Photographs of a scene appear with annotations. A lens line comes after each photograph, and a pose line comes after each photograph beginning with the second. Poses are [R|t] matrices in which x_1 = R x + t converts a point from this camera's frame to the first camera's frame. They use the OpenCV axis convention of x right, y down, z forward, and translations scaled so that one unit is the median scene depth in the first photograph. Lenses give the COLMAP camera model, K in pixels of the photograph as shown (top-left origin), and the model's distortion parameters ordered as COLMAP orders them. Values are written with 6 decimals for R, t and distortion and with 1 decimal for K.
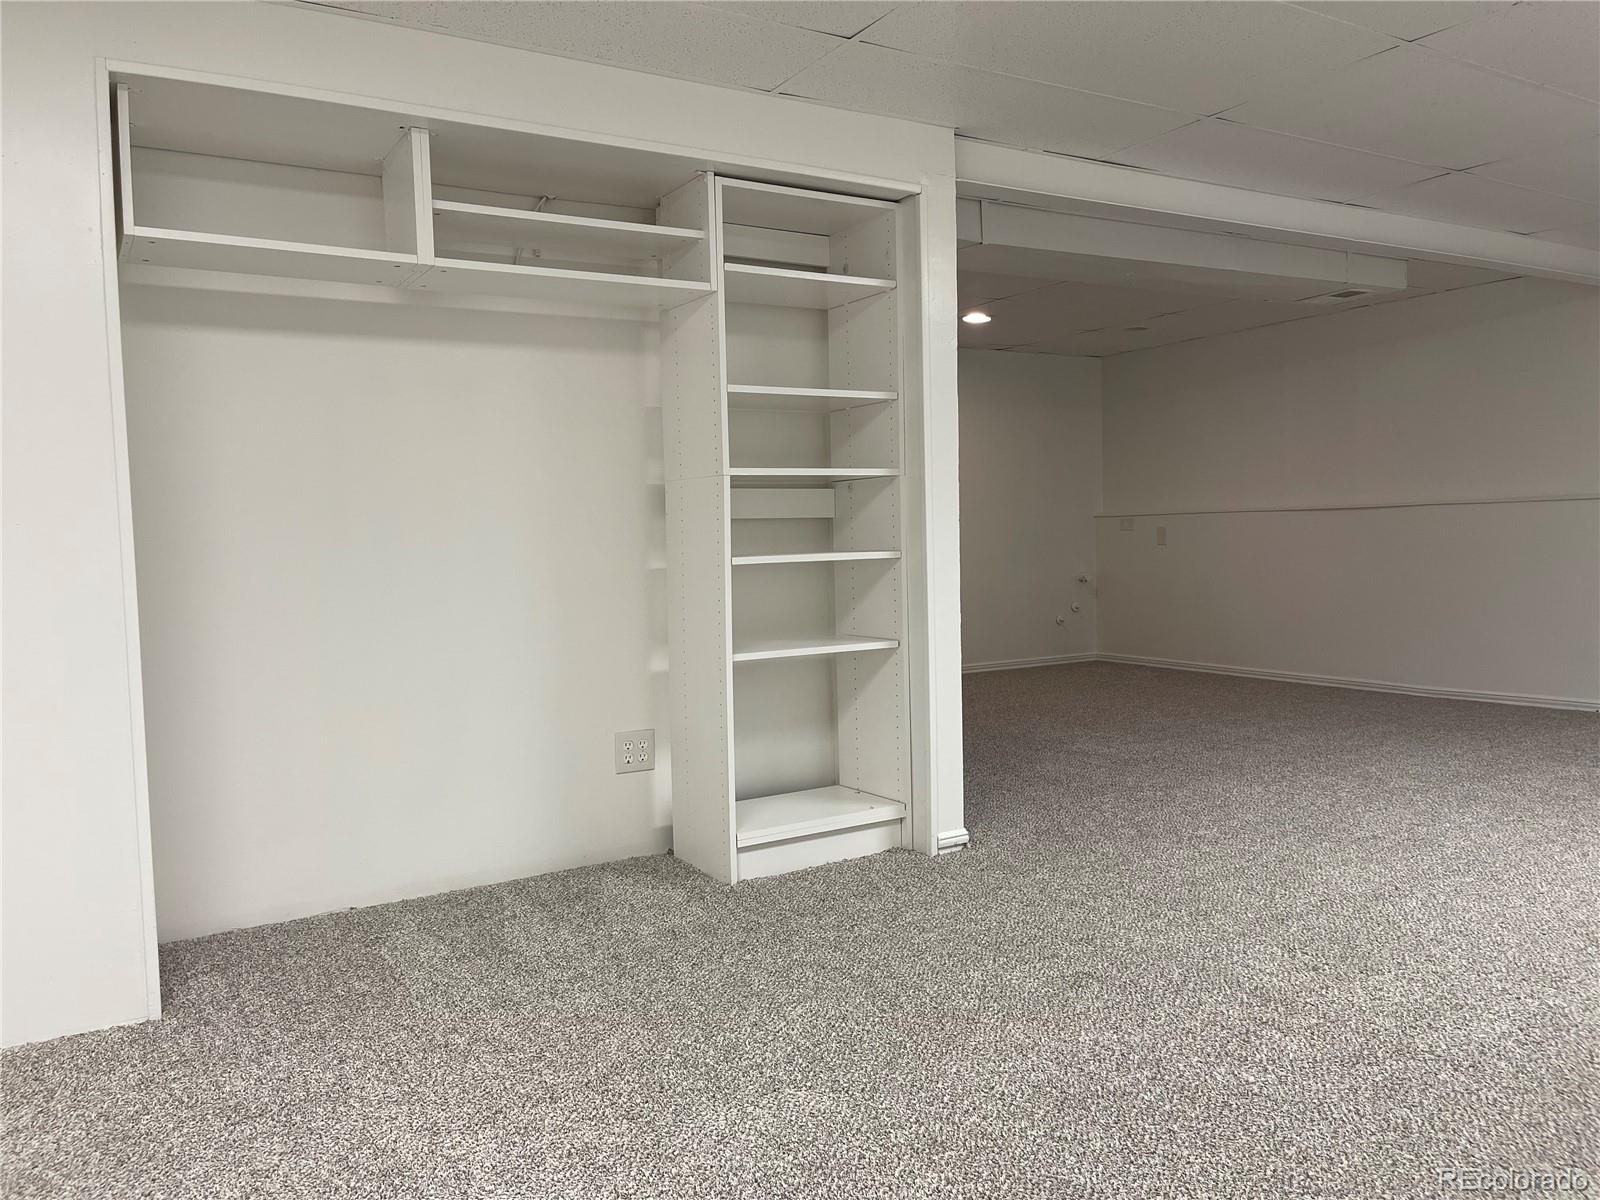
lens RADIAL K [[1203.7, 0, 800.0], [0, 1203.7, 600.0], [0, 0, 1]] dist [0.061847, -0.080898]
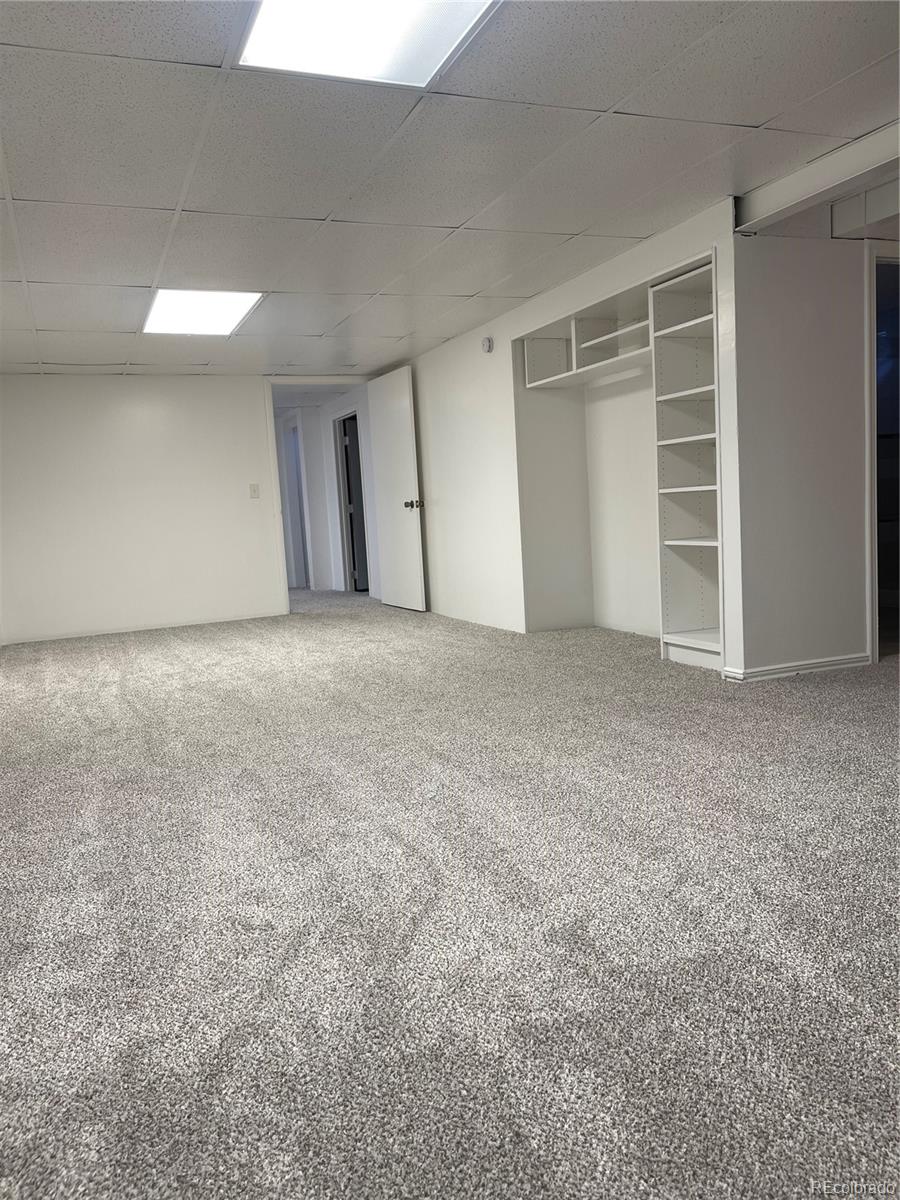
lens RADIAL K [[902.8, 0, 450.0], [0, 902.8, 600.0], [0, 0, 1]] dist [0.061847, -0.080898]
pose [[-0.146350, 0.139034, -0.979414, 1.450782], [0.006096, 0.990182, 0.139652, -0.065739], [0.989214, 0.014467, -0.145761, 0.904148]]
